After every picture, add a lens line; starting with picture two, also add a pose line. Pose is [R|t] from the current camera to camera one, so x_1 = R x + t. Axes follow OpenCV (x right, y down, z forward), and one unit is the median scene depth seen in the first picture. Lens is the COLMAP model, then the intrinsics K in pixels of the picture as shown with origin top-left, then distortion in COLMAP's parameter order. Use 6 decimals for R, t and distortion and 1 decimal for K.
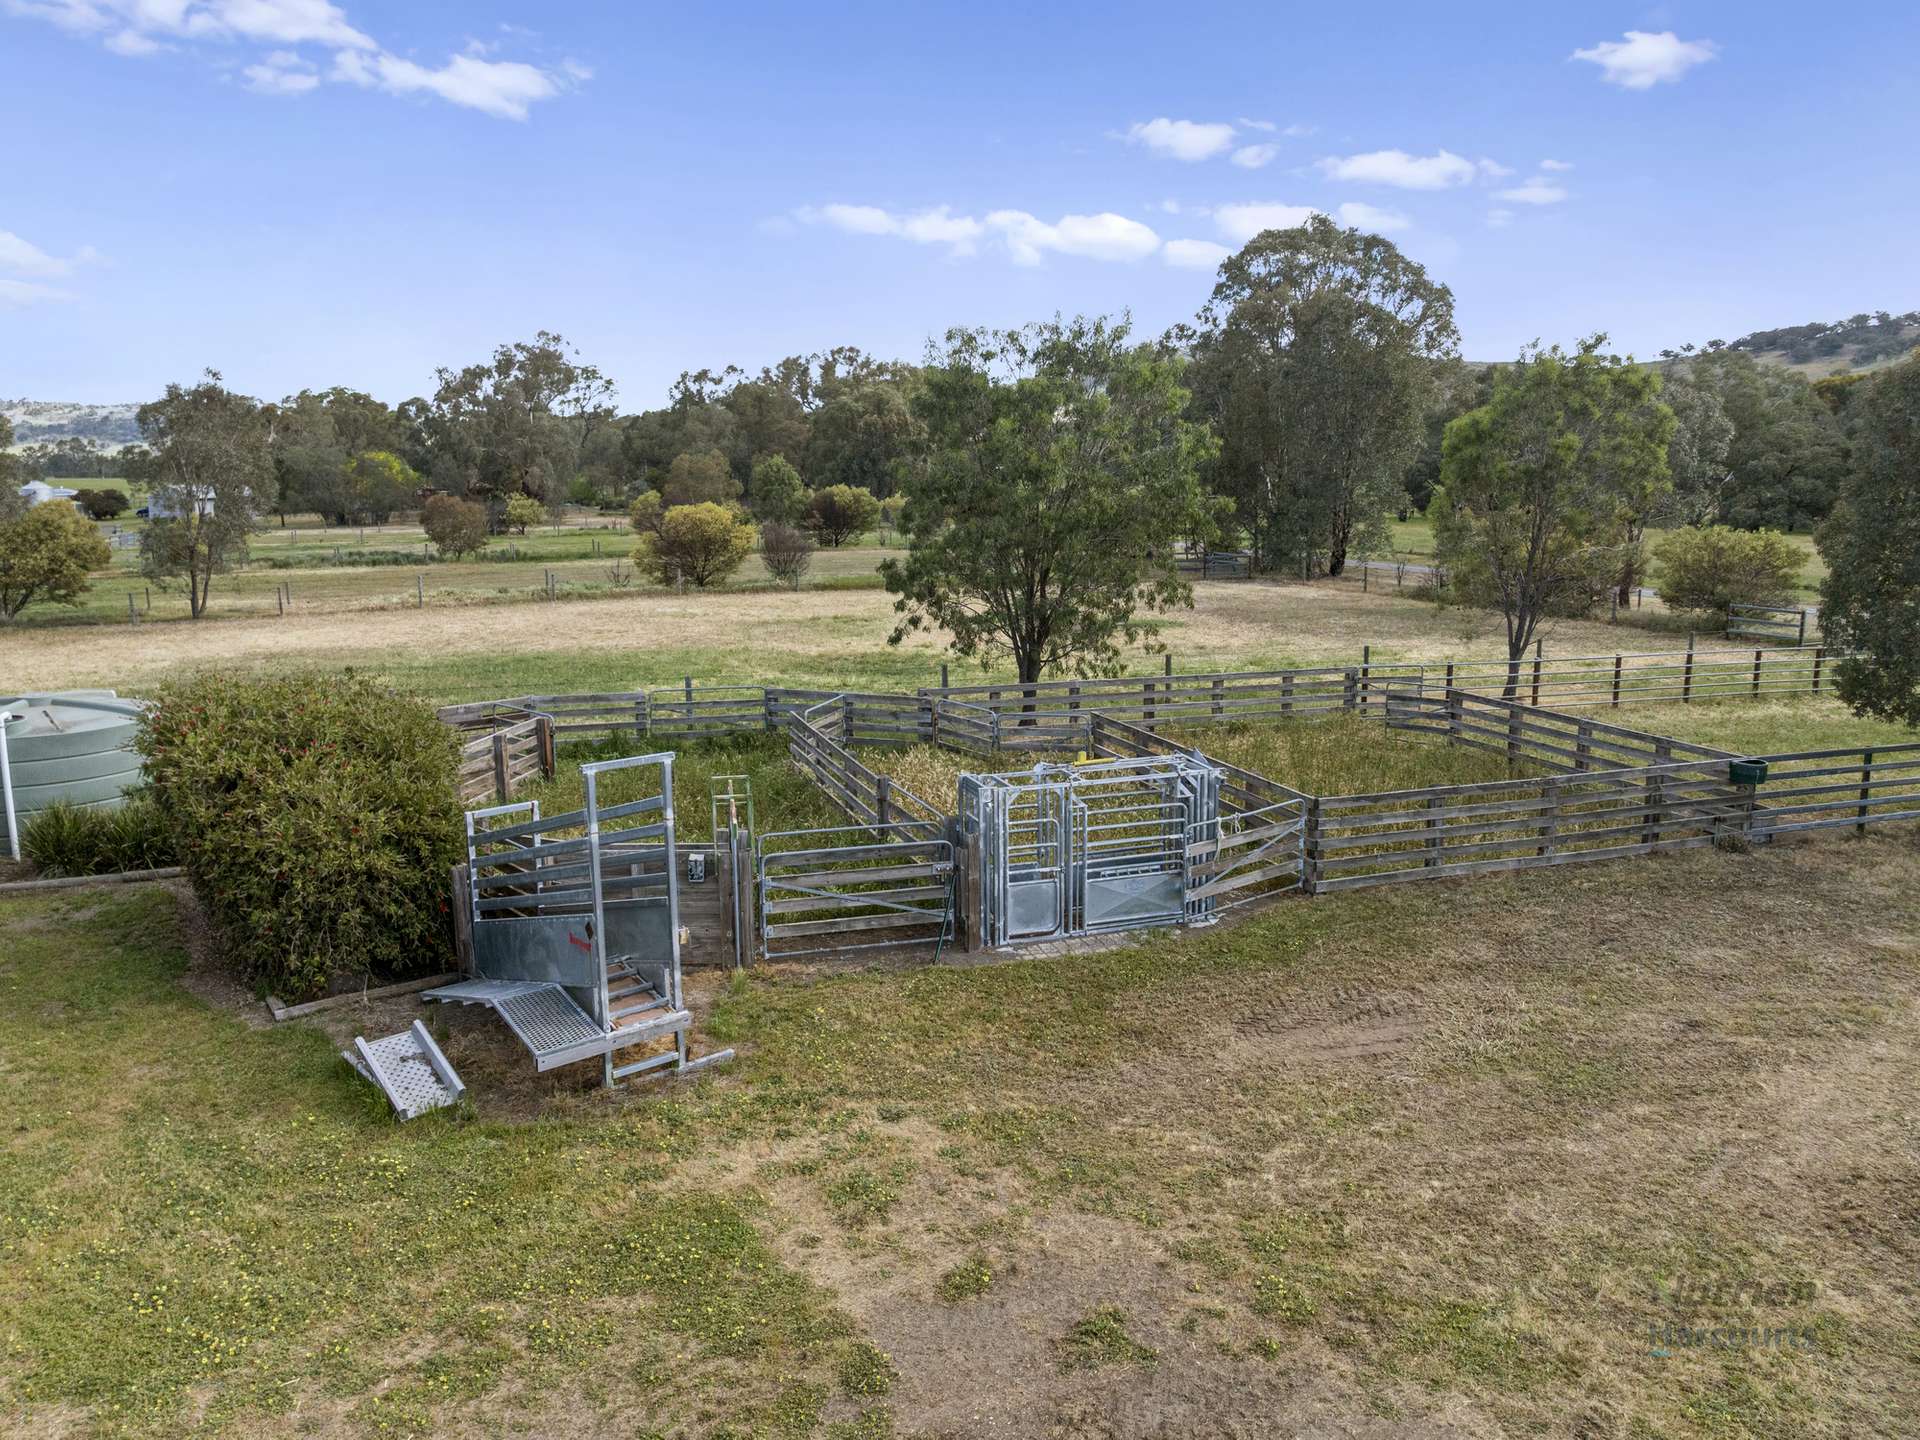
lens RADIAL K [[1339.3, 0, 960.0], [0, 1339.3, 720.0], [0, 0, 1]] dist [-0.006413, -0.100908]
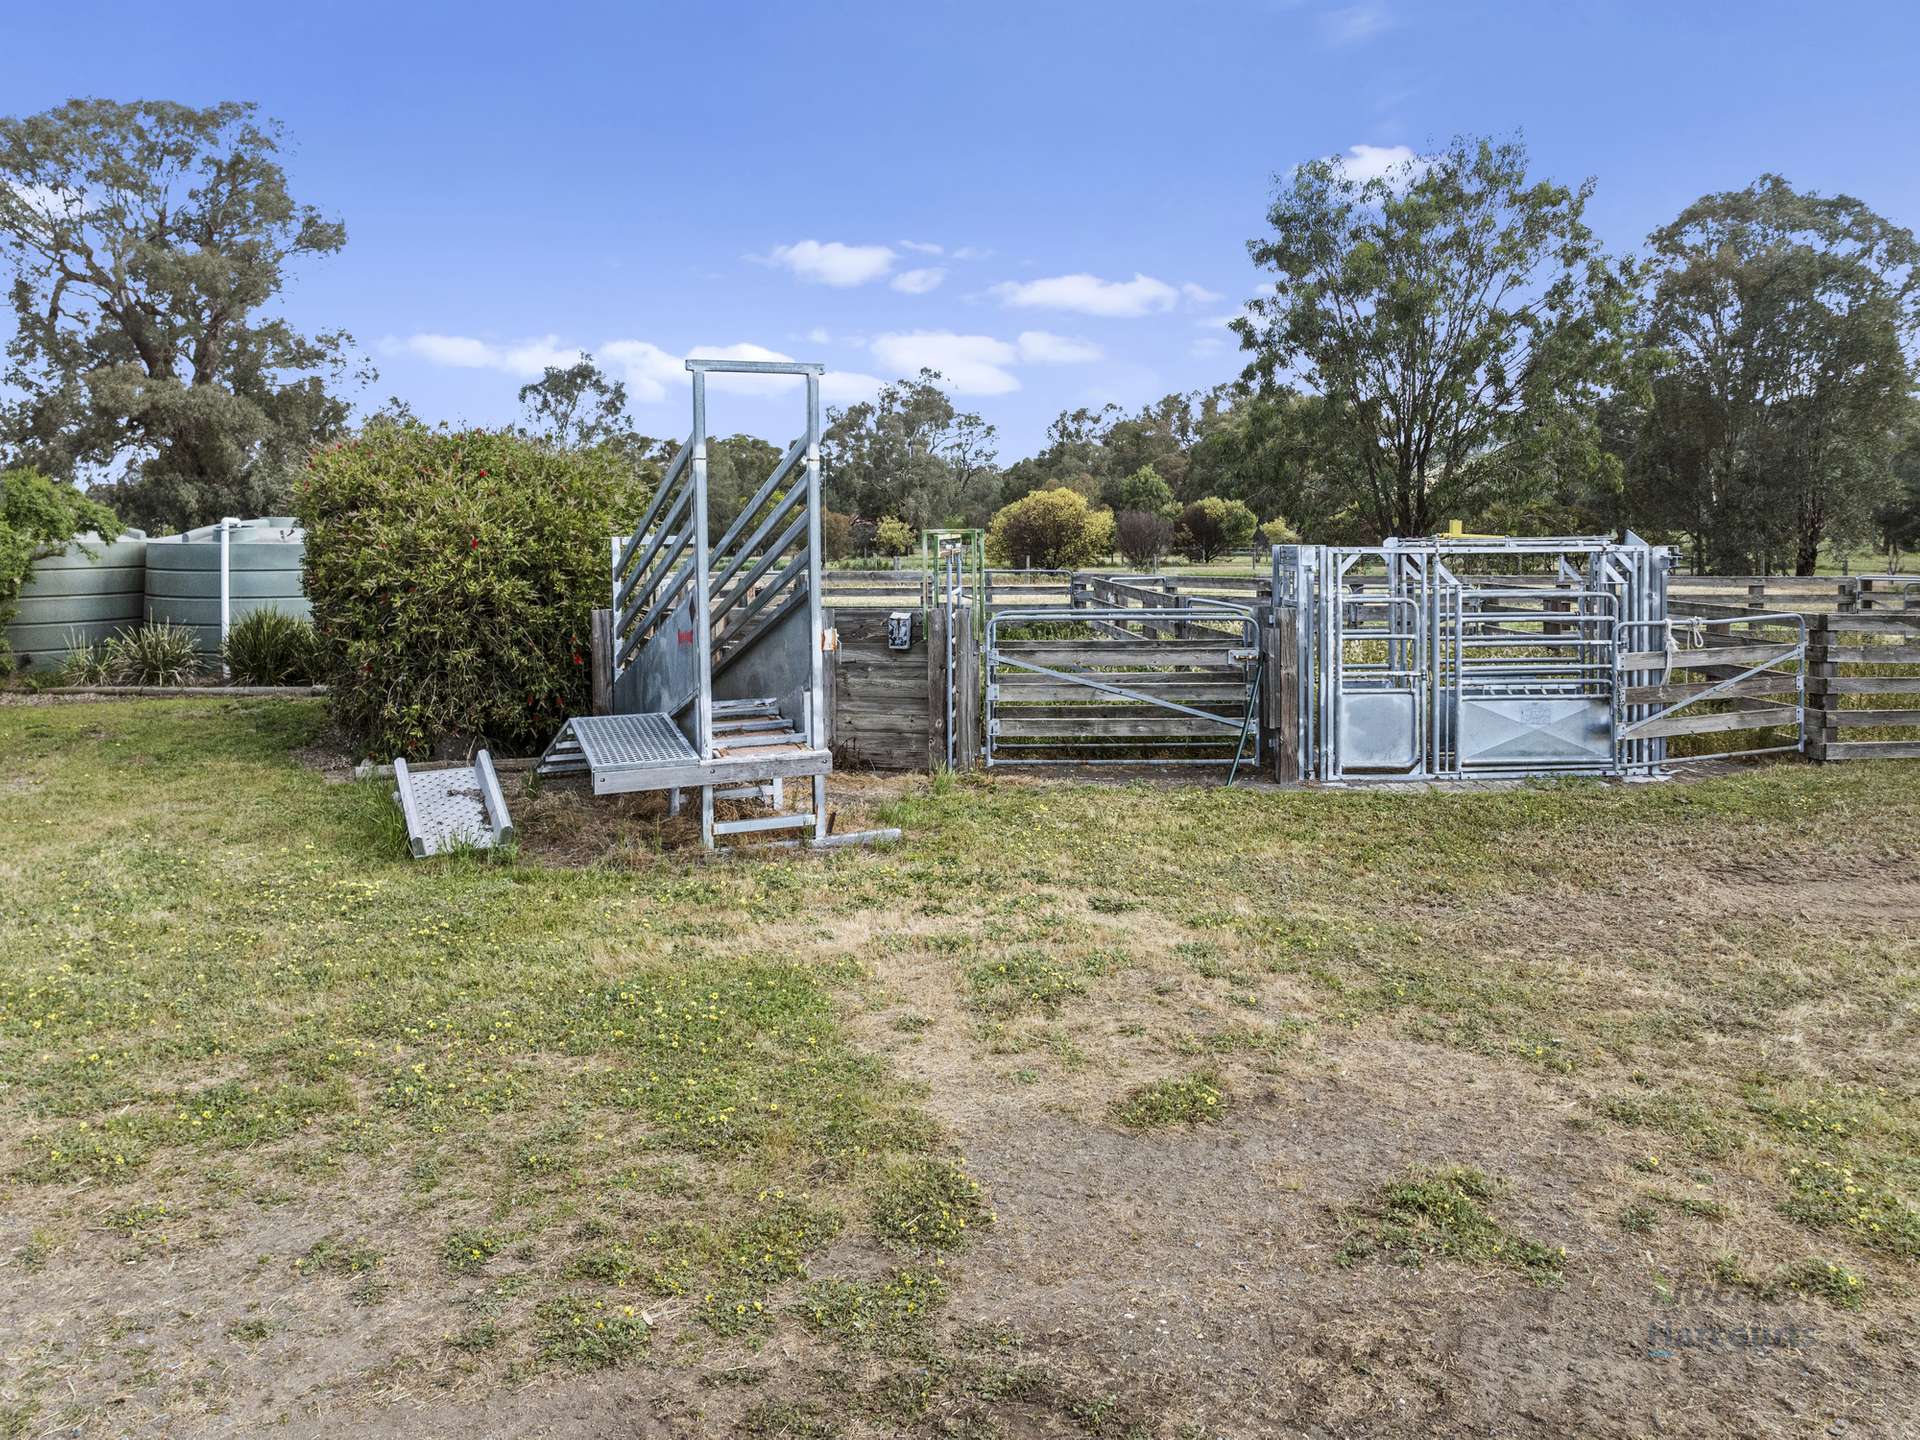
lens RADIAL K [[1402.9, 0, 955.2], [0, 1402.9, 581.3], [0, 0, 1]] dist [-0.042054, 0.005747]
pose [[0.962432, 0.012070, -0.271253, 0.051107], [-0.048551, 0.990561, -0.128186, 0.219465], [0.267145, 0.136540, 0.953934, 0.321936]]
